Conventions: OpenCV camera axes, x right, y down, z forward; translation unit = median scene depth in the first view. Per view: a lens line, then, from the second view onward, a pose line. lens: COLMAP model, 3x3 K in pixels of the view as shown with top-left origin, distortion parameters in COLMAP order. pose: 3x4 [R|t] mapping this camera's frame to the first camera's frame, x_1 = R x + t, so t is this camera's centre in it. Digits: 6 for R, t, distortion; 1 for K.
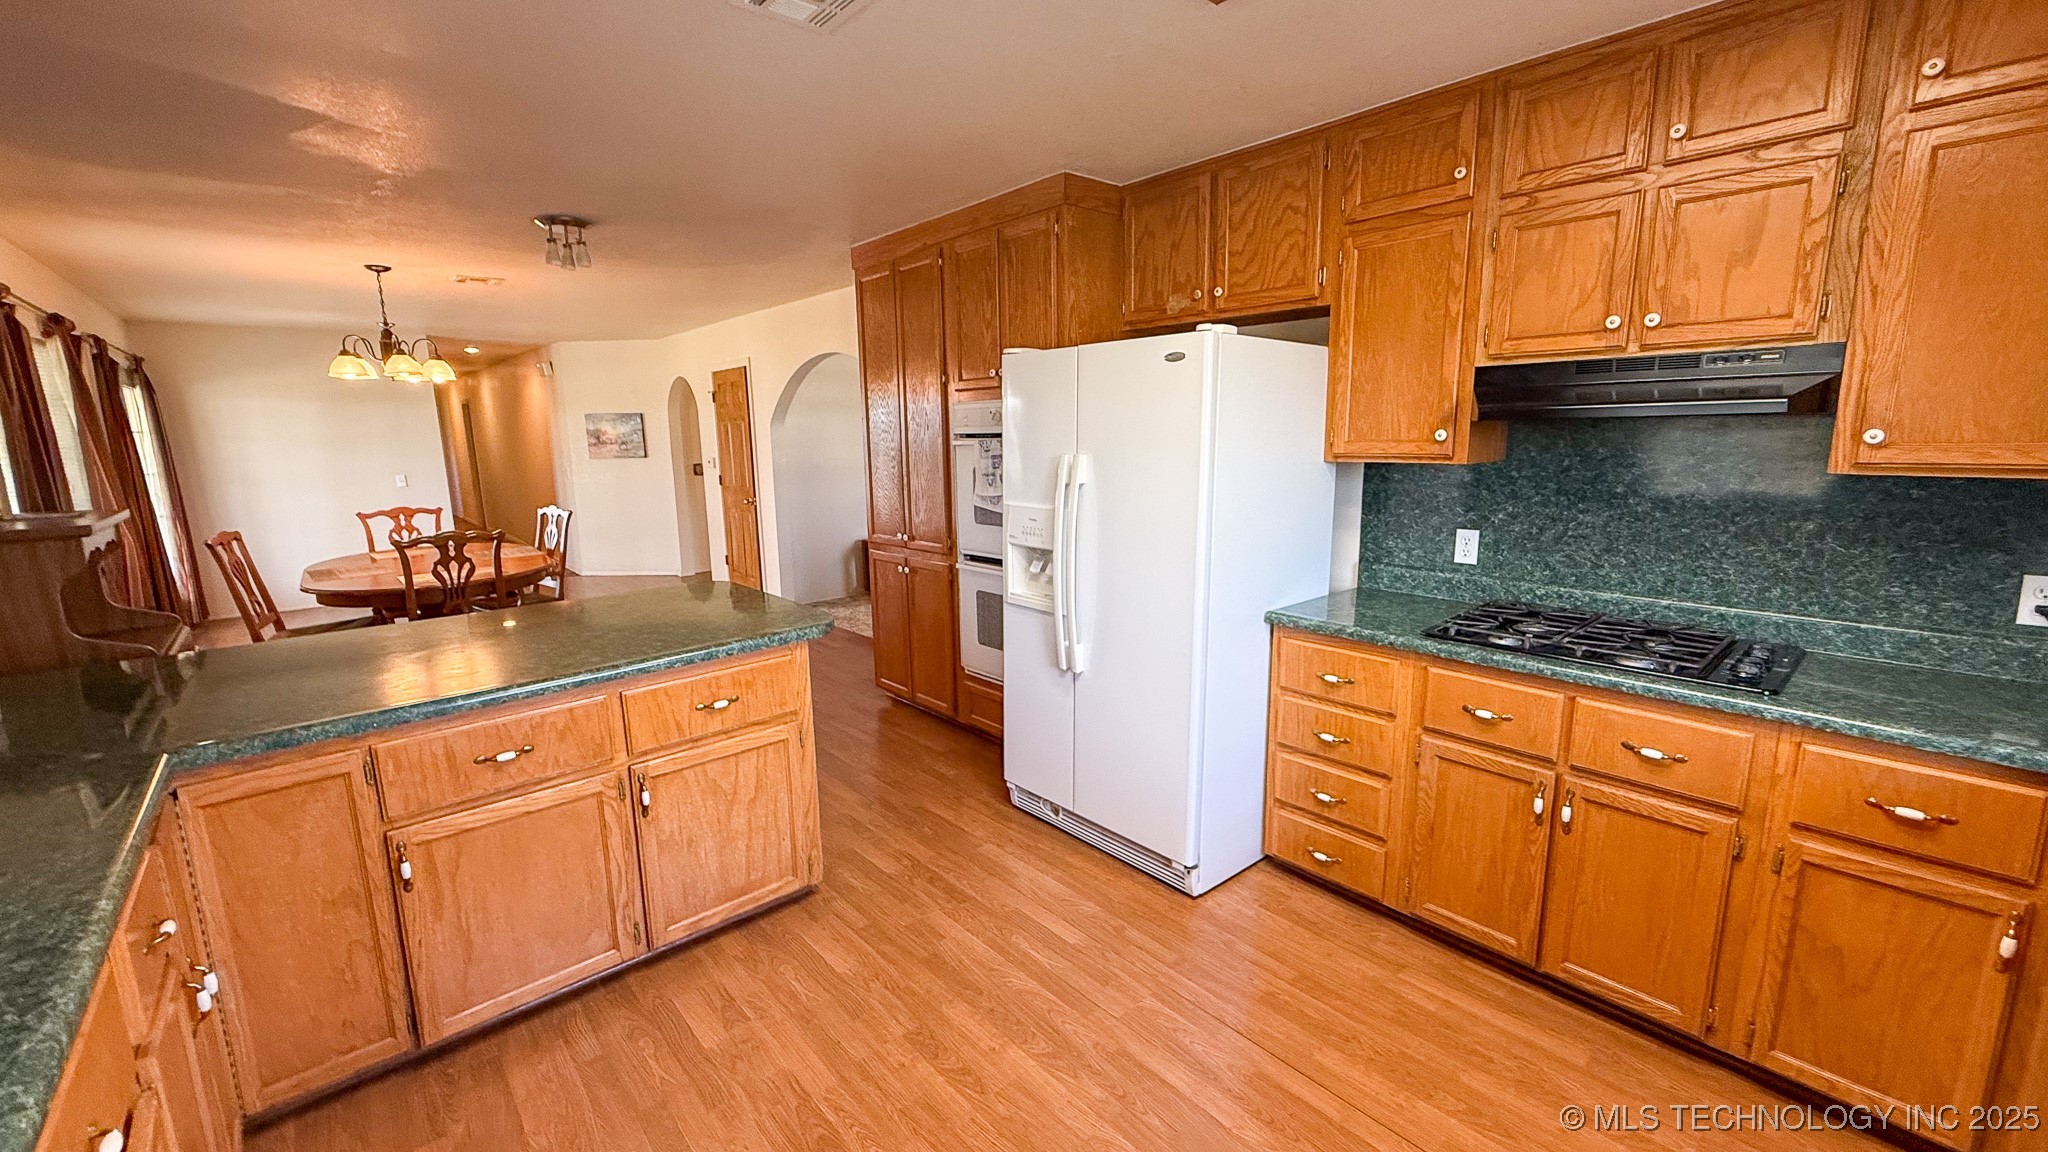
lens RADIAL K [[815.9, 0, 1019.2], [0, 815.9, 579.8], [0, 0, 1]] dist [-0.001740, 0.000560]
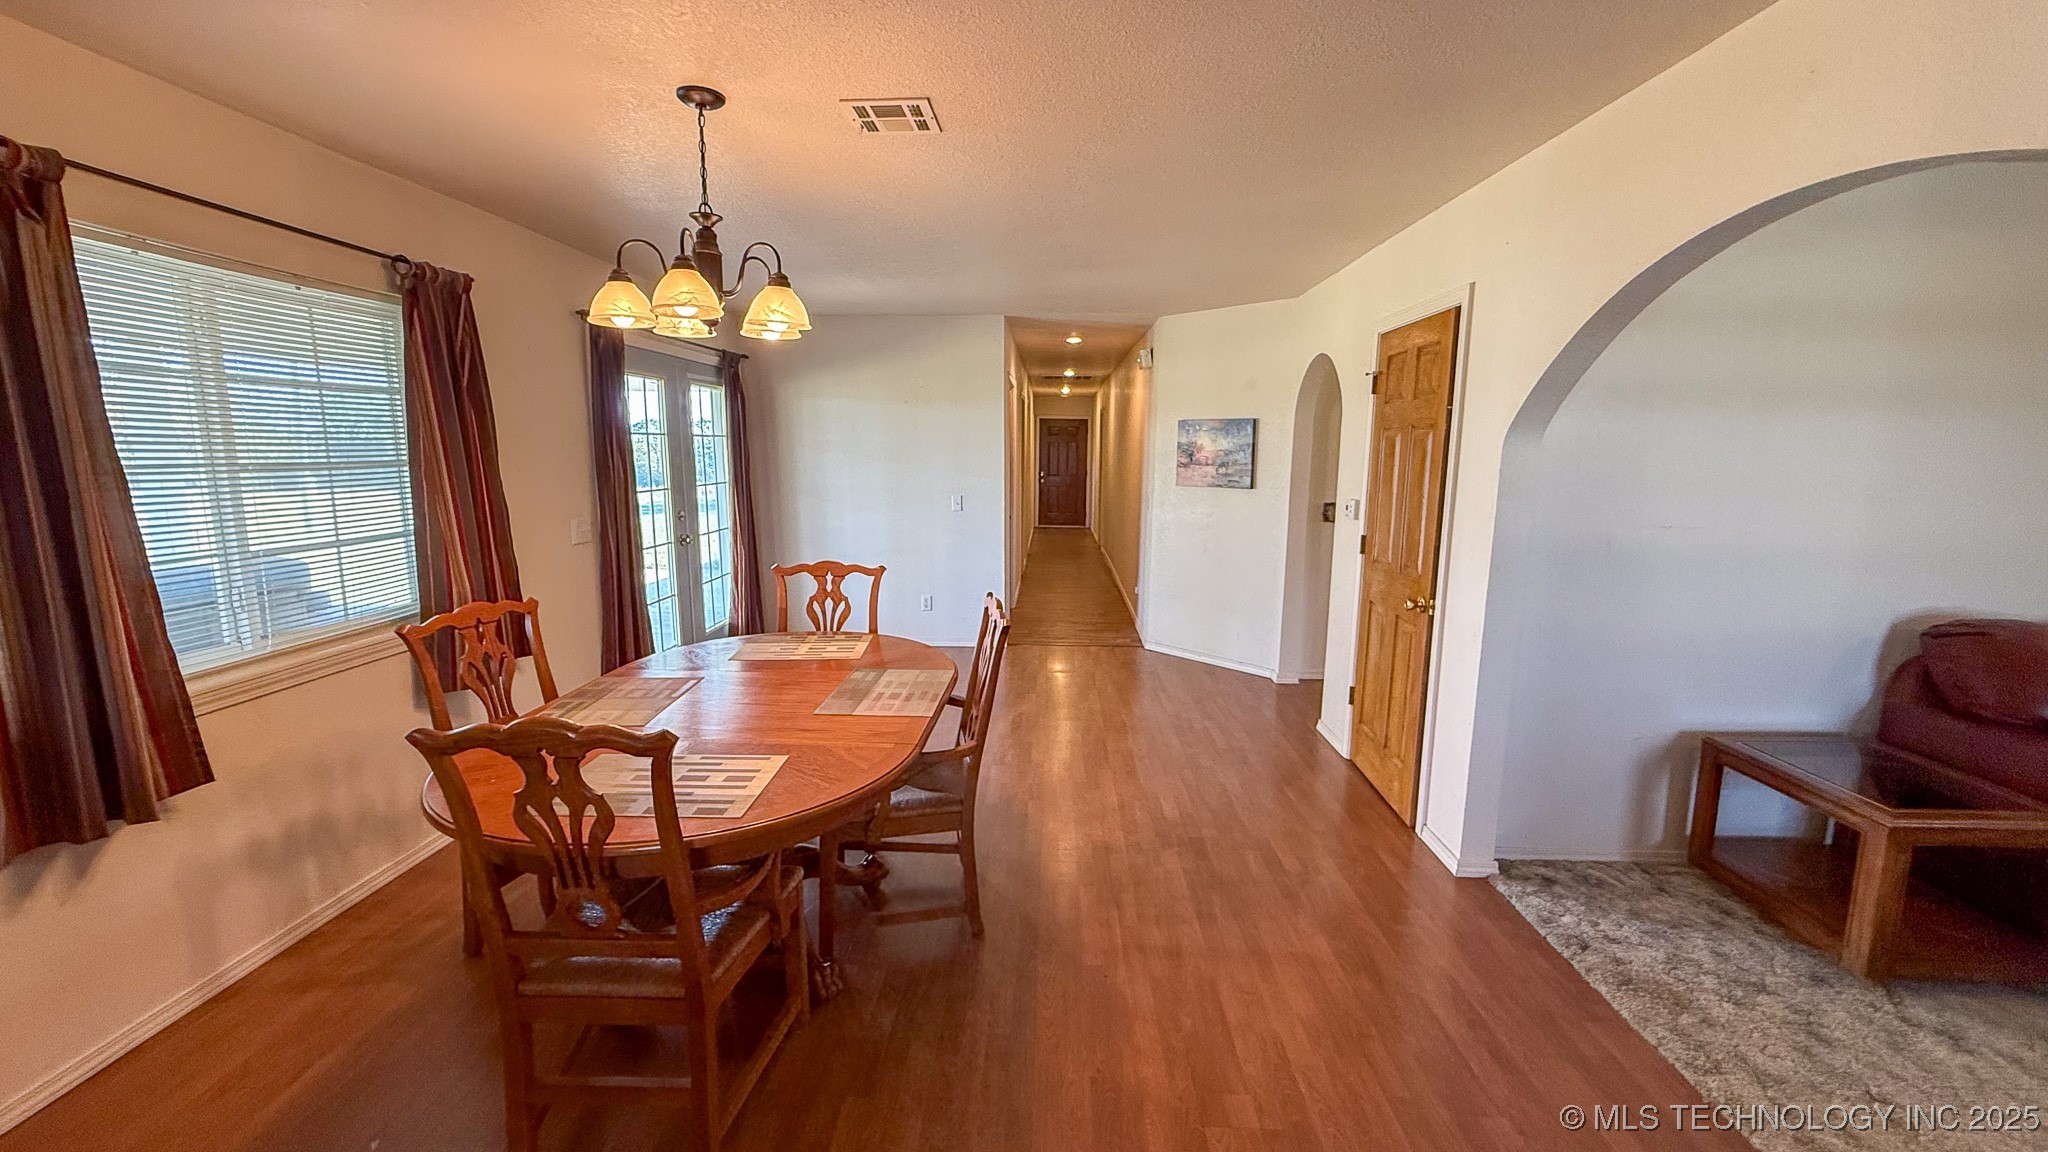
lens RADIAL K [[815.9, 0, 1021.0], [0, 815.9, 577.0], [0, 0, 1]] dist [-0.001740, 0.000560]
pose [[0.729355, 0.128809, -0.671900, -0.173077], [-0.144278, 0.988987, 0.032981, -0.087205], [0.668748, 0.072886, 0.739908, 0.470824]]
